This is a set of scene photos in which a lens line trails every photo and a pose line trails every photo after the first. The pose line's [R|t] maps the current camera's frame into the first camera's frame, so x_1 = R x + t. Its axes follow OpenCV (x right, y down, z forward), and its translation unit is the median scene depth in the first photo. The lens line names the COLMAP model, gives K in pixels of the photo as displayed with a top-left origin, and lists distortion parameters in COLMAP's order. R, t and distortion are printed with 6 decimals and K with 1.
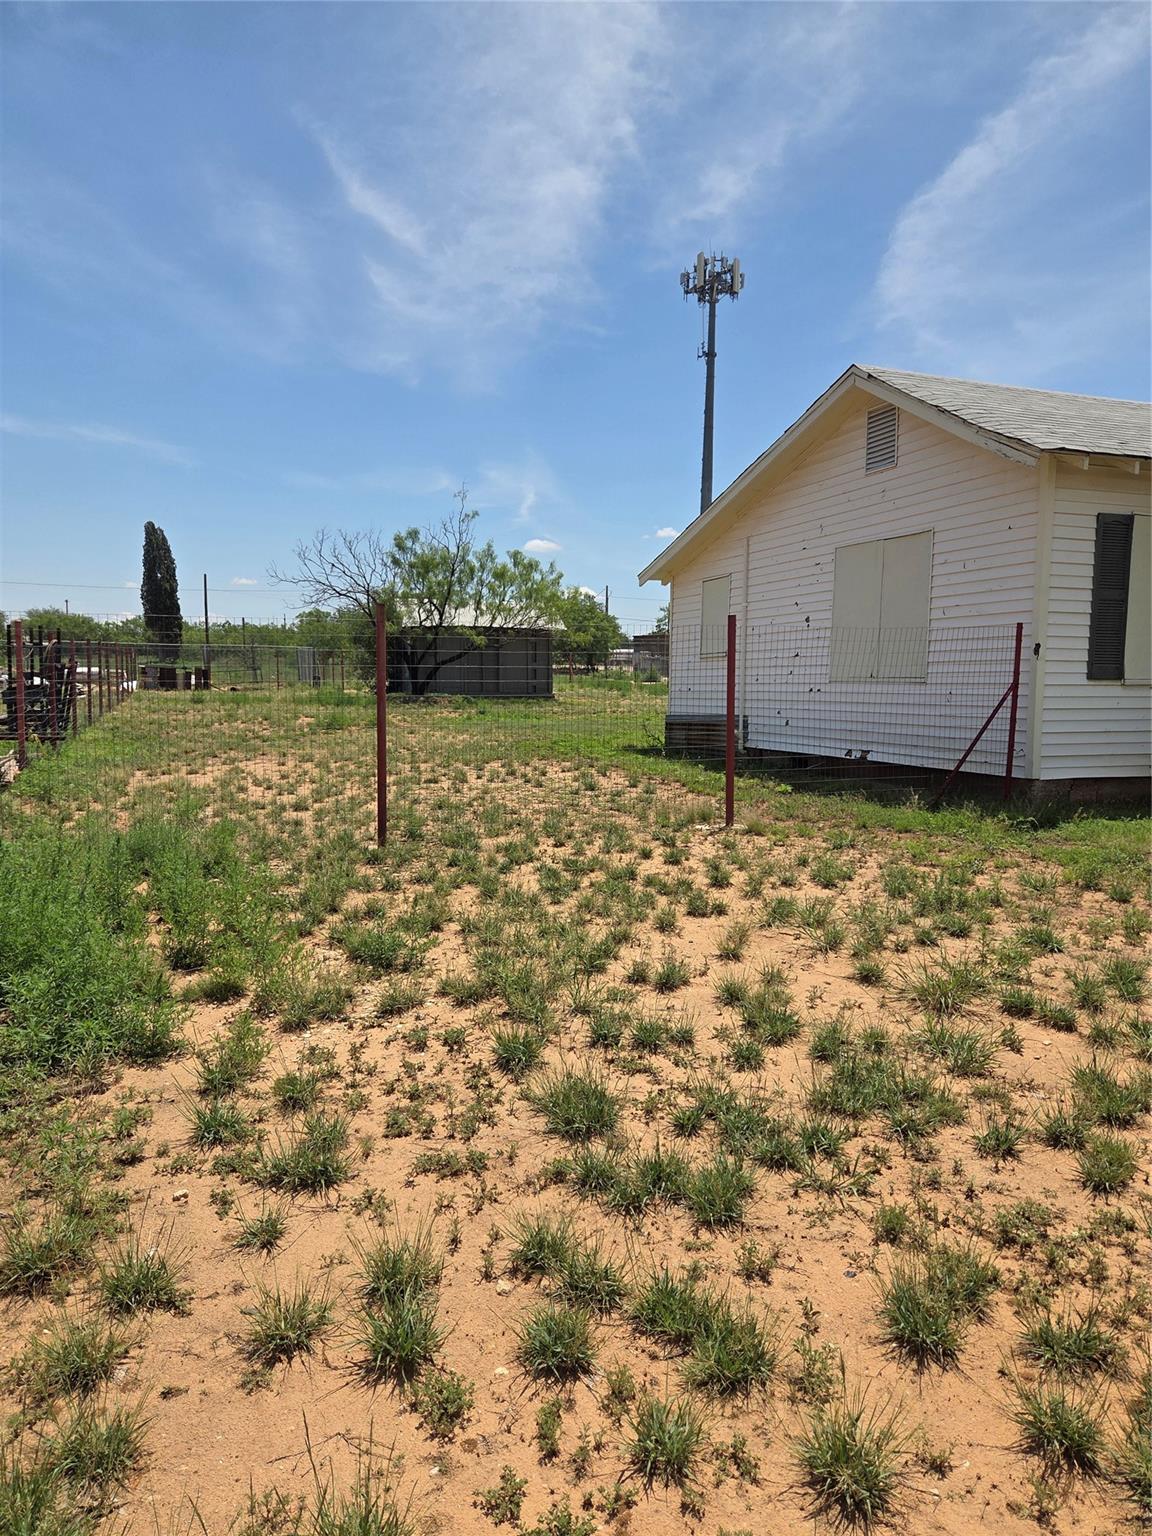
lens RADIAL K [[1032.3, 0, 576.0], [0, 1032.3, 768.0], [0, 0, 1]] dist [0.001011, 0.000075]
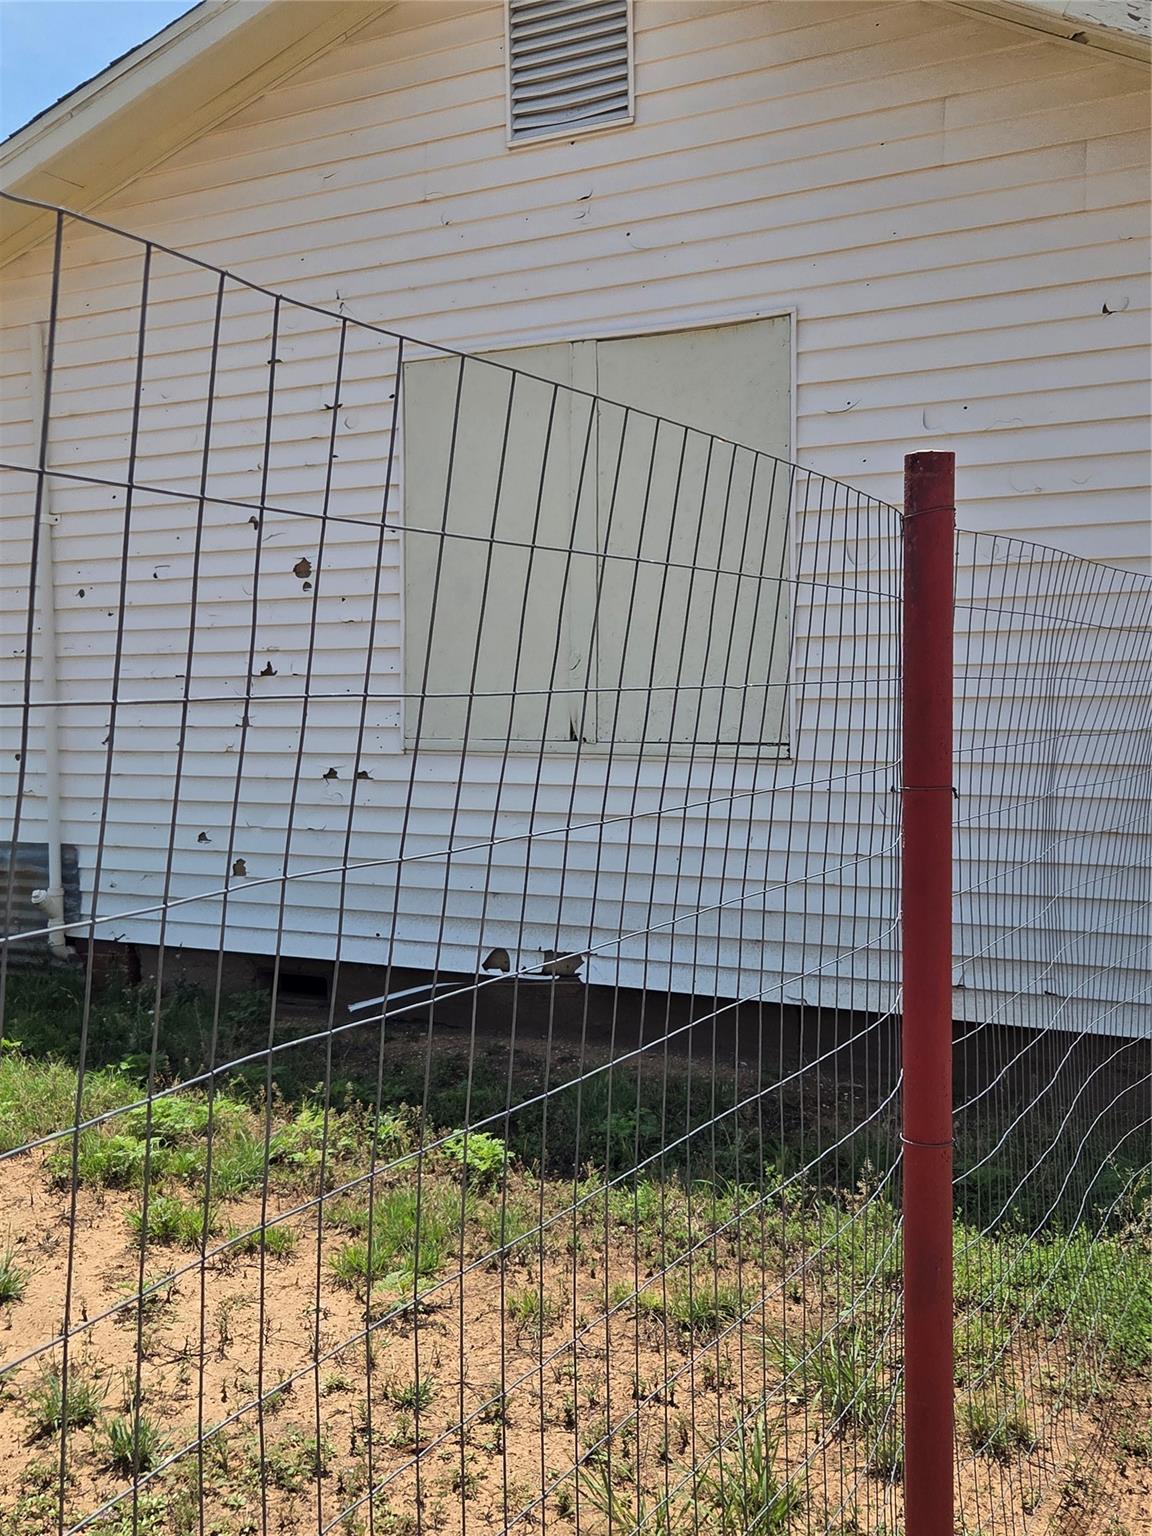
lens RADIAL K [[1477.9, 0, 576.0], [0, 1477.9, 768.0], [0, 0, 1]] dist [0.070067, -0.021570]
pose [[0.756771, -0.034327, 0.652778, -0.033827], [0.058002, 0.998208, -0.014750, -0.070390], [-0.651102, 0.049025, 0.757405, 0.620098]]
